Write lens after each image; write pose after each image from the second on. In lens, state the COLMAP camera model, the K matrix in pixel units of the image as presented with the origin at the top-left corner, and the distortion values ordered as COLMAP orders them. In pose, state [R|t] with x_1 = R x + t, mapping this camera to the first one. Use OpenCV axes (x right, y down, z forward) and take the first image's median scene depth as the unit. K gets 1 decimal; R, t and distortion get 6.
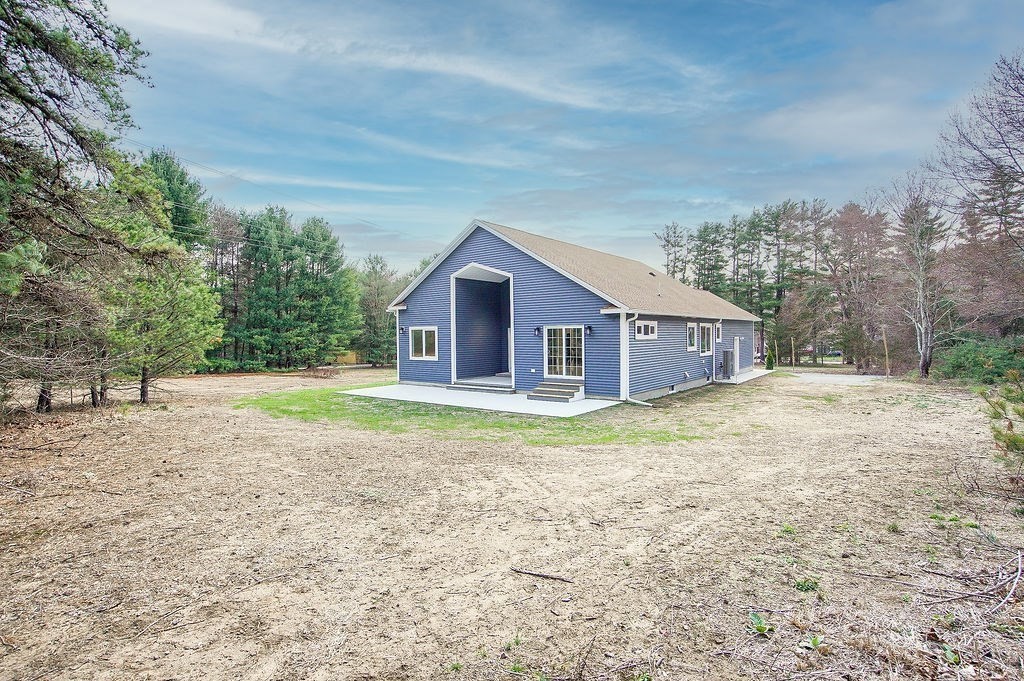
lens RADIAL K [[480.6, 0, 512.0], [0, 480.6, 340.5], [0, 0, 1]] dist [-0.000094, -0.000023]
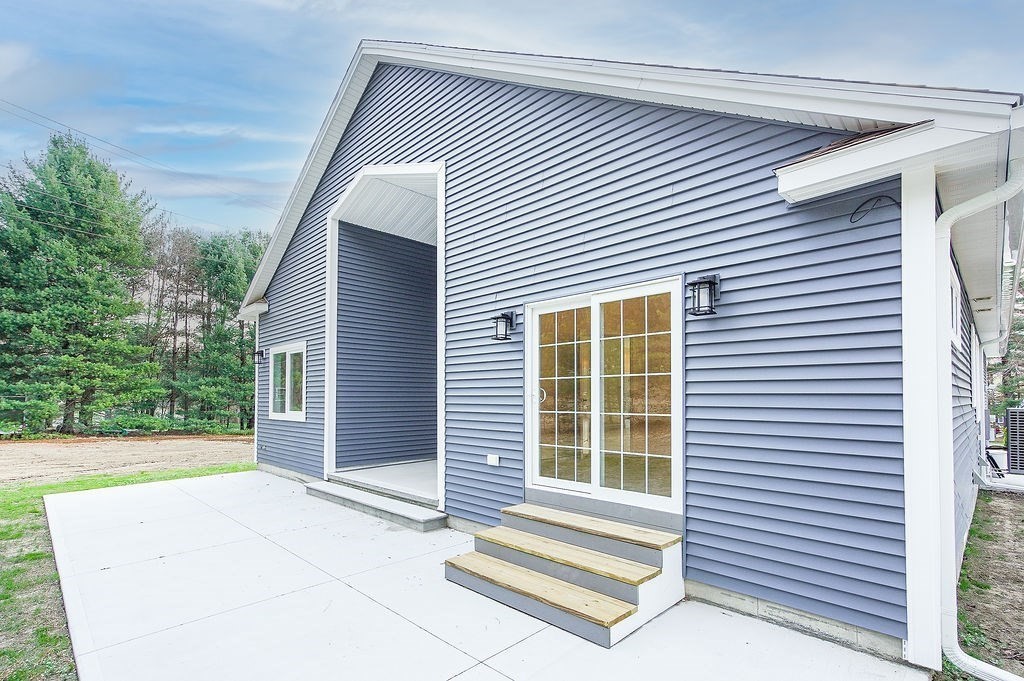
lens RADIAL K [[484.1, 0, 513.7], [0, 484.1, 389.3], [0, 0, 1]] dist [0.000781, 0.000124]
pose [[0.995492, 0.009850, -0.094328, 0.081189], [-0.012621, 0.999505, -0.028822, 0.026536], [0.093998, 0.029882, 0.995124, 0.672646]]
